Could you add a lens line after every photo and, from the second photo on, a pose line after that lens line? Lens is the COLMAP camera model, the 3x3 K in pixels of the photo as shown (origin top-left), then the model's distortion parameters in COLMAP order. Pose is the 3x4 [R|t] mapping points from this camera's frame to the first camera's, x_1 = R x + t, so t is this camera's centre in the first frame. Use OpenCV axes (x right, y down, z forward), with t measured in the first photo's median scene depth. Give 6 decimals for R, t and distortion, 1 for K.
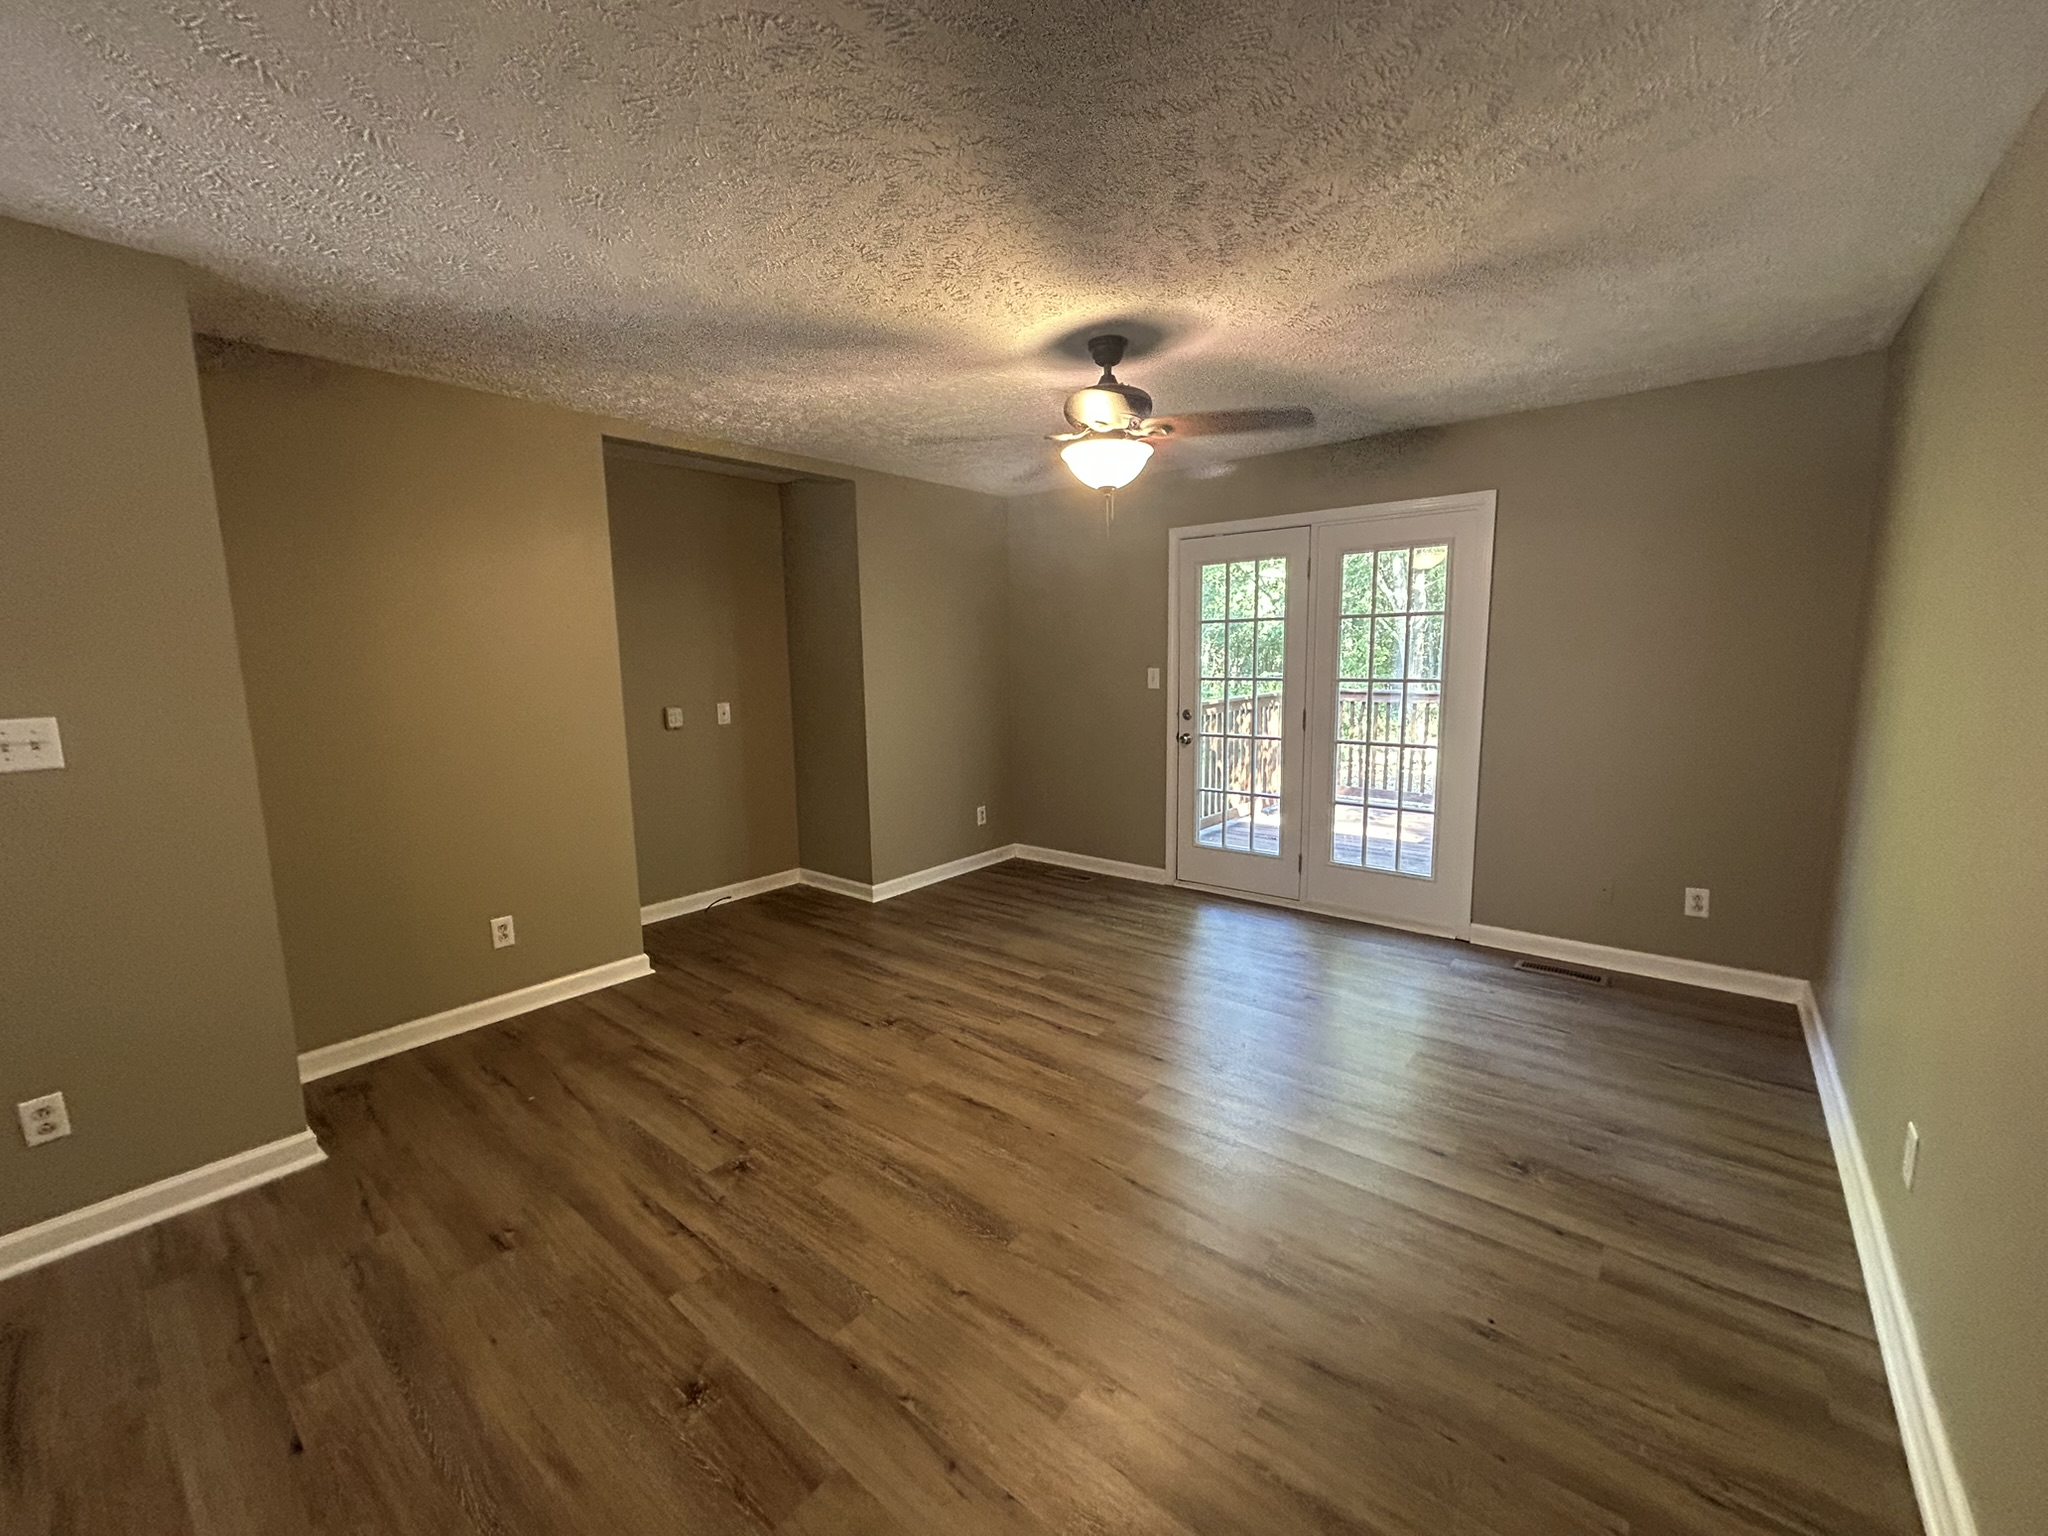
lens RADIAL K [[838.0, 0, 1024.0], [0, 838.0, 768.0], [0, 0, 1]] dist [-0.000203, 0.000037]
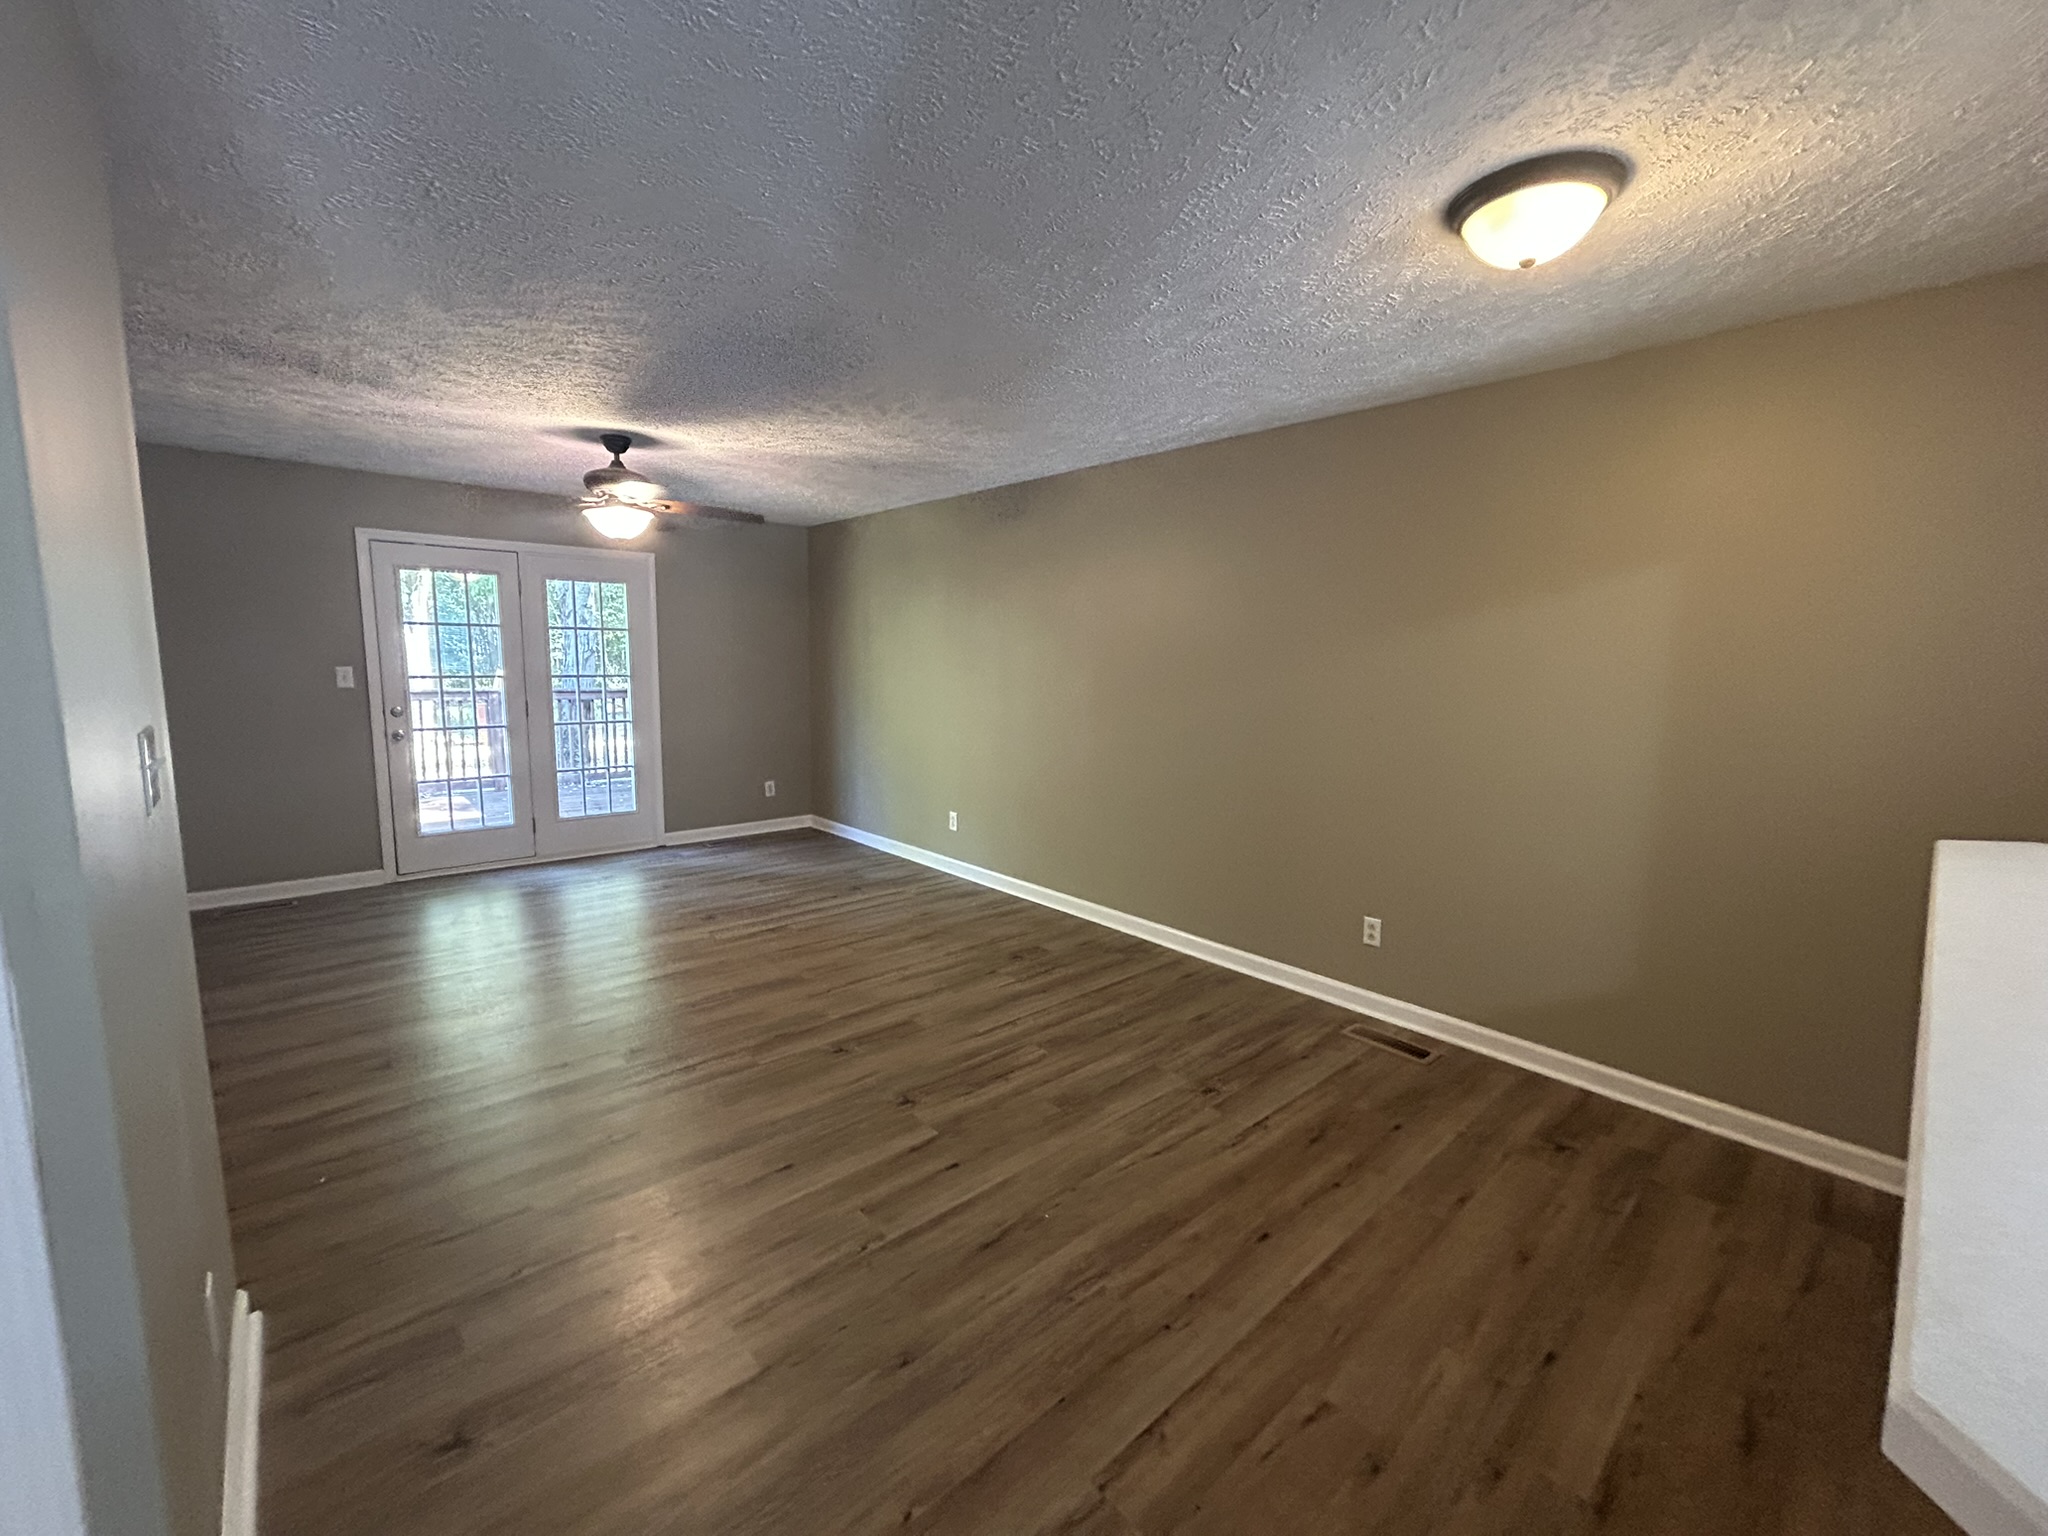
lens RADIAL K [[838.0, 0, 1024.0], [0, 838.0, 768.0], [0, 0, 1]] dist [-0.000203, 0.000037]
pose [[0.137706, -0.110923, 0.984242, -0.884962], [0.119473, 0.988314, 0.094666, -0.000157], [-0.983241, 0.104554, 0.149349, 0.108696]]
